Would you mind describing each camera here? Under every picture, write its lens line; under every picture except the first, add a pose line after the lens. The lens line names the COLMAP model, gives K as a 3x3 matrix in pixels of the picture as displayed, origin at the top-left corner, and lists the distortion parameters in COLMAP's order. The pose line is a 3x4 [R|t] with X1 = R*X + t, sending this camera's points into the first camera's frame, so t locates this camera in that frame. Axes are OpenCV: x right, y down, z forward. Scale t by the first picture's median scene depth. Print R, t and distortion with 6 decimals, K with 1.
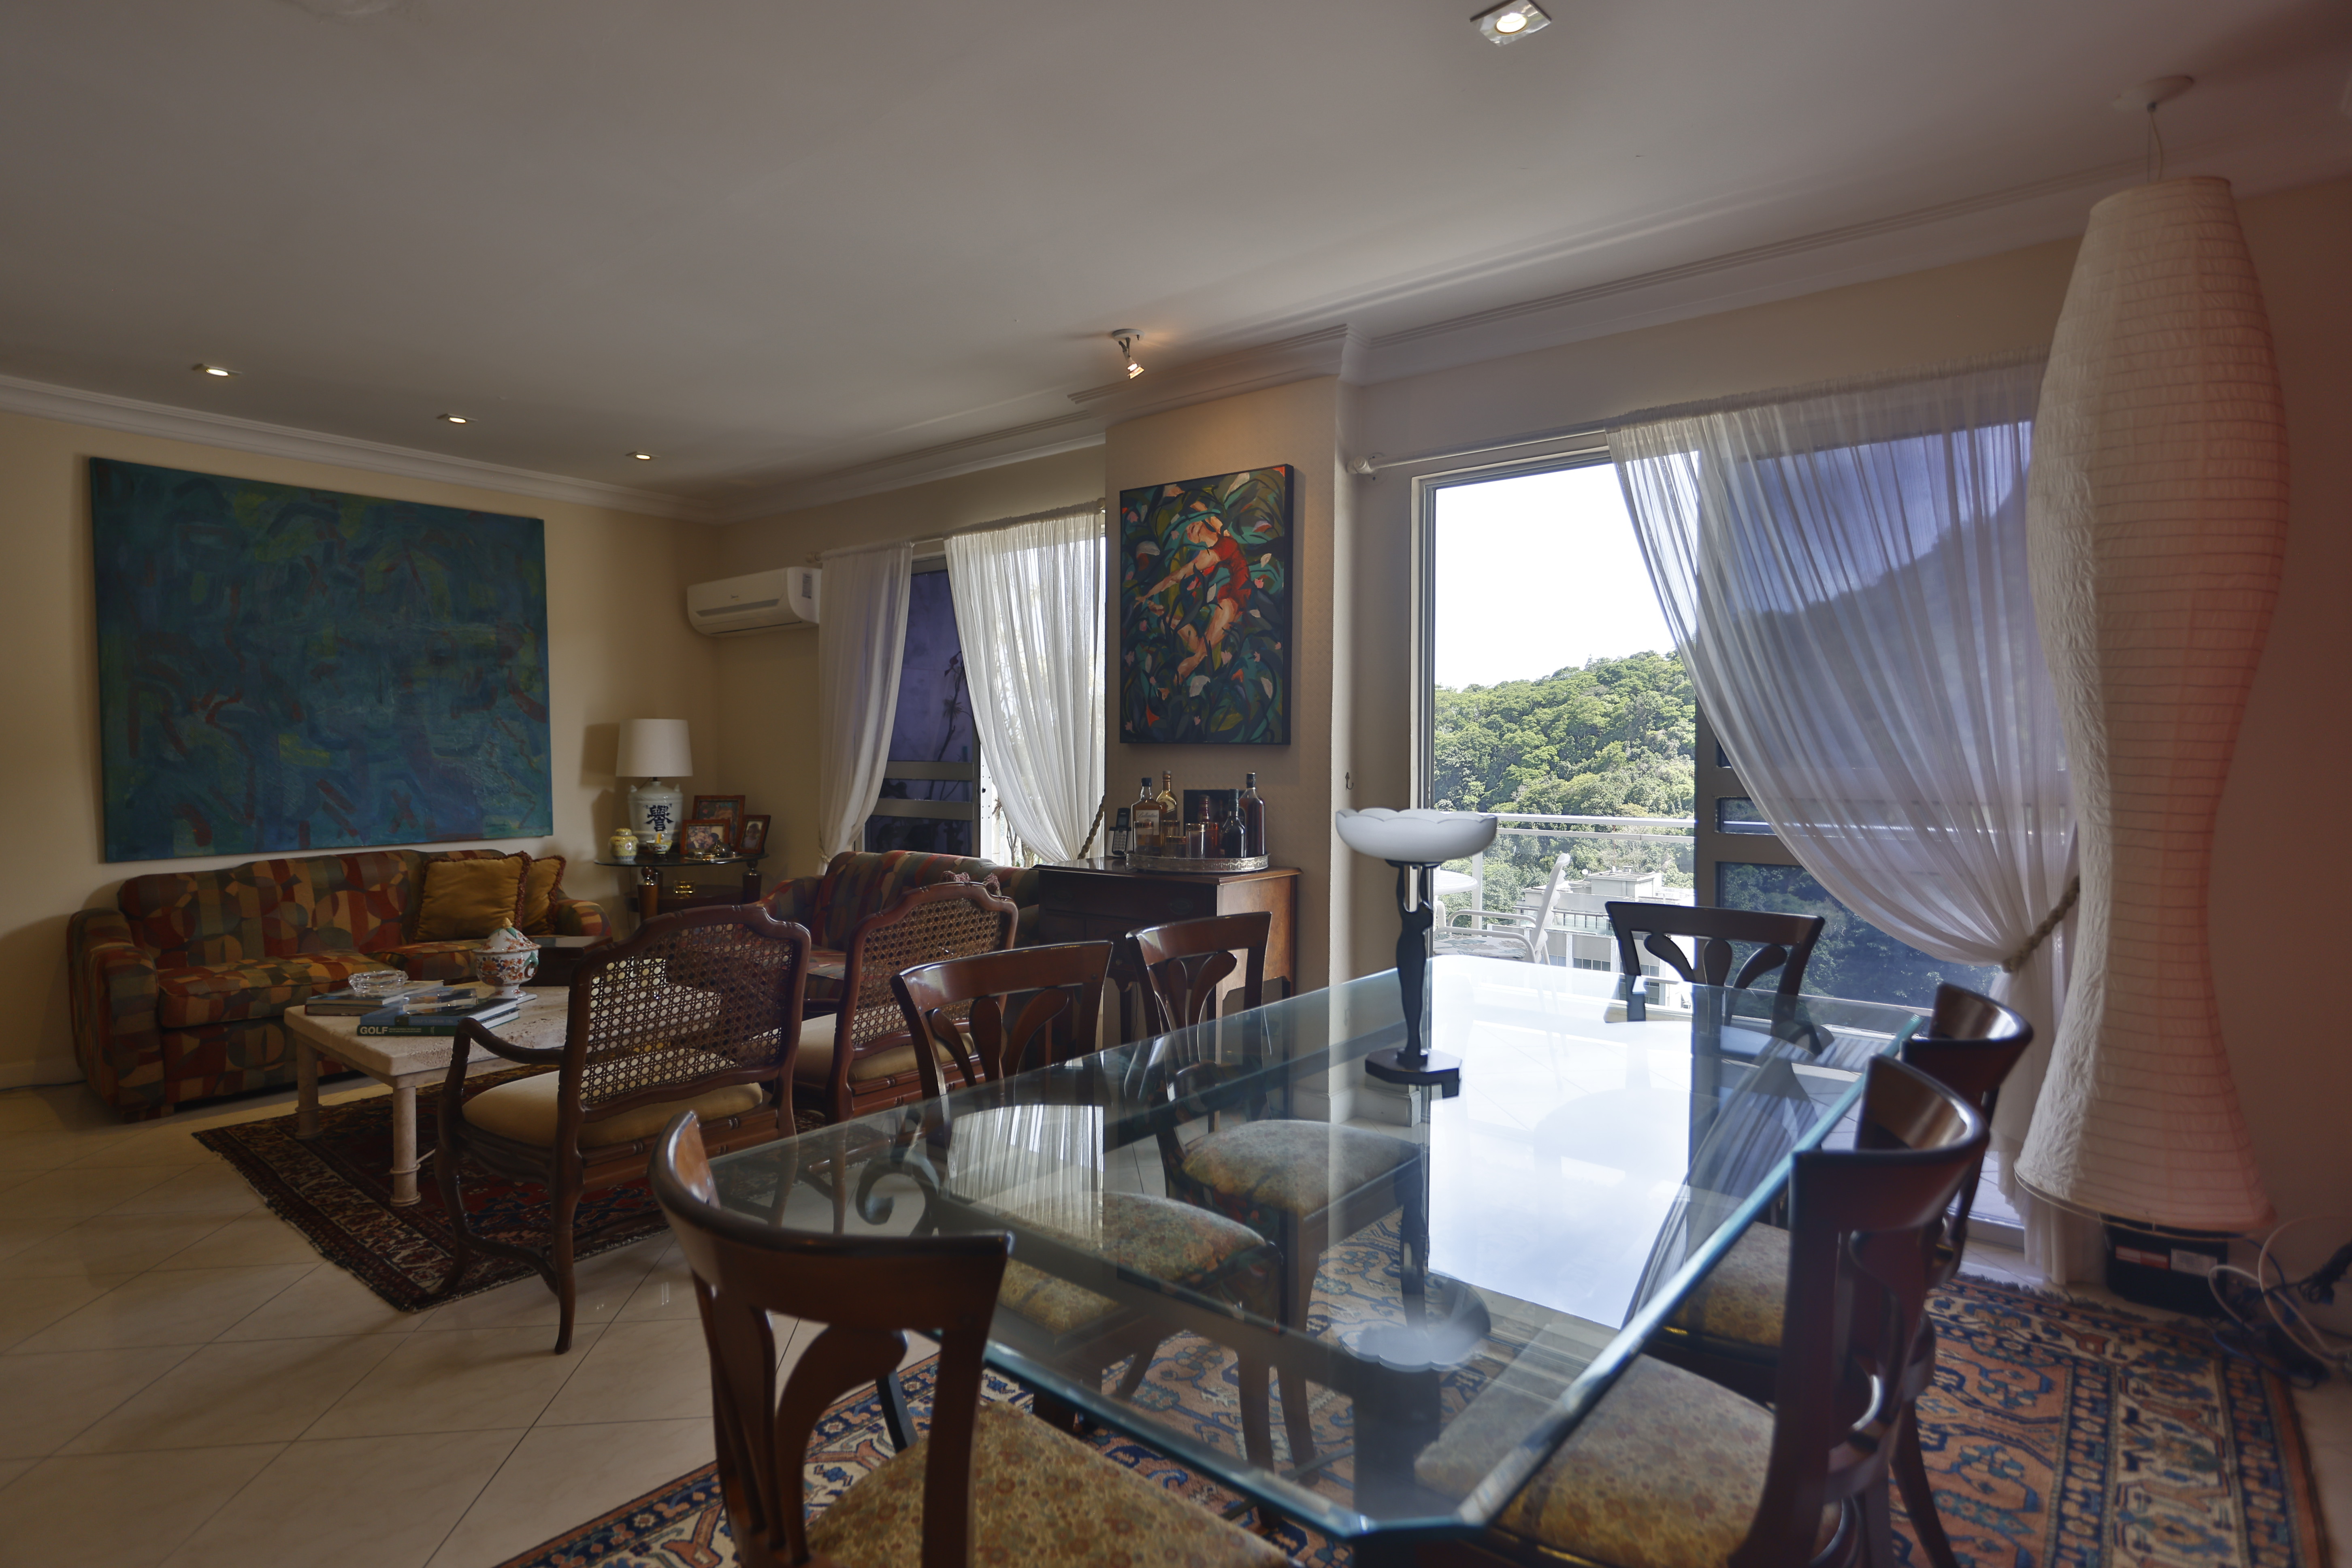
lens RADIAL K [[1174.5, 0, 1181.1], [0, 1174.5, 788.8], [0, 0, 1]] dist [-0.003782, 0.001405]
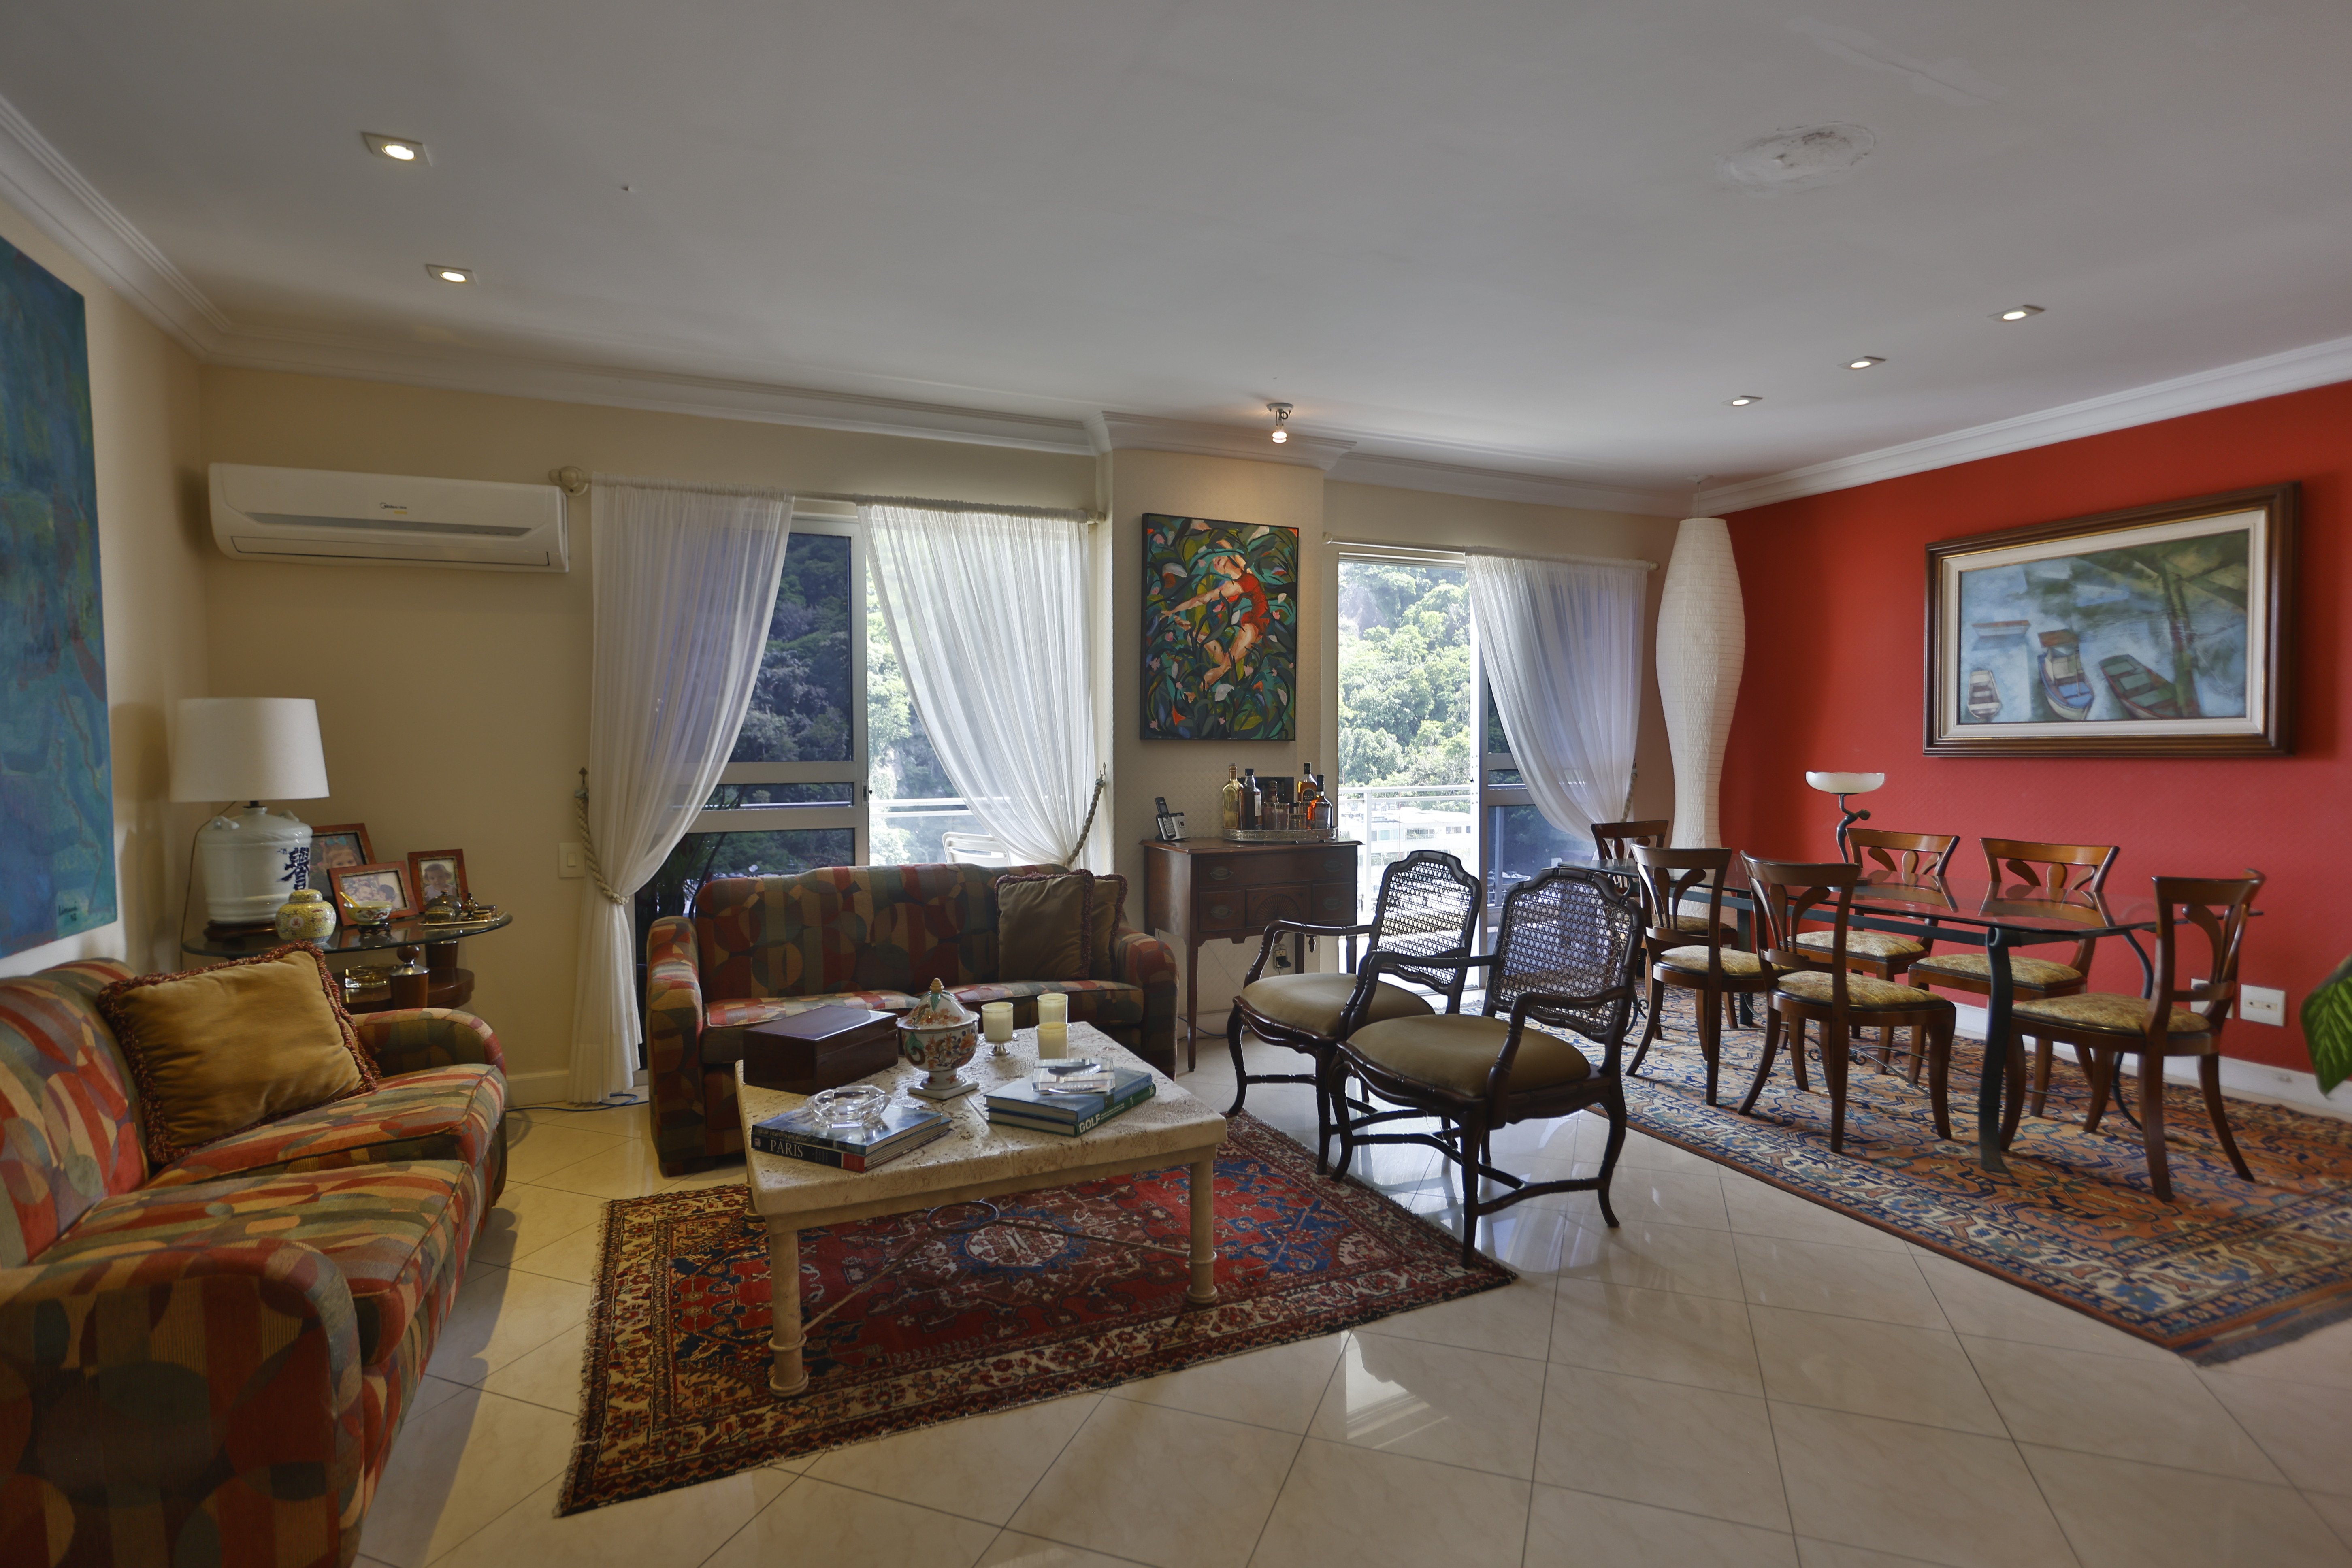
lens RADIAL K [[1174.5, 0, 1181.1], [0, 1174.5, 788.8], [0, 0, 1]] dist [-0.003782, 0.001405]
pose [[0.455014, -0.040392, 0.889568, -1.086128], [0.032372, 0.999061, 0.028806, -0.024738], [-0.889896, 0.015690, 0.455894, 0.489914]]
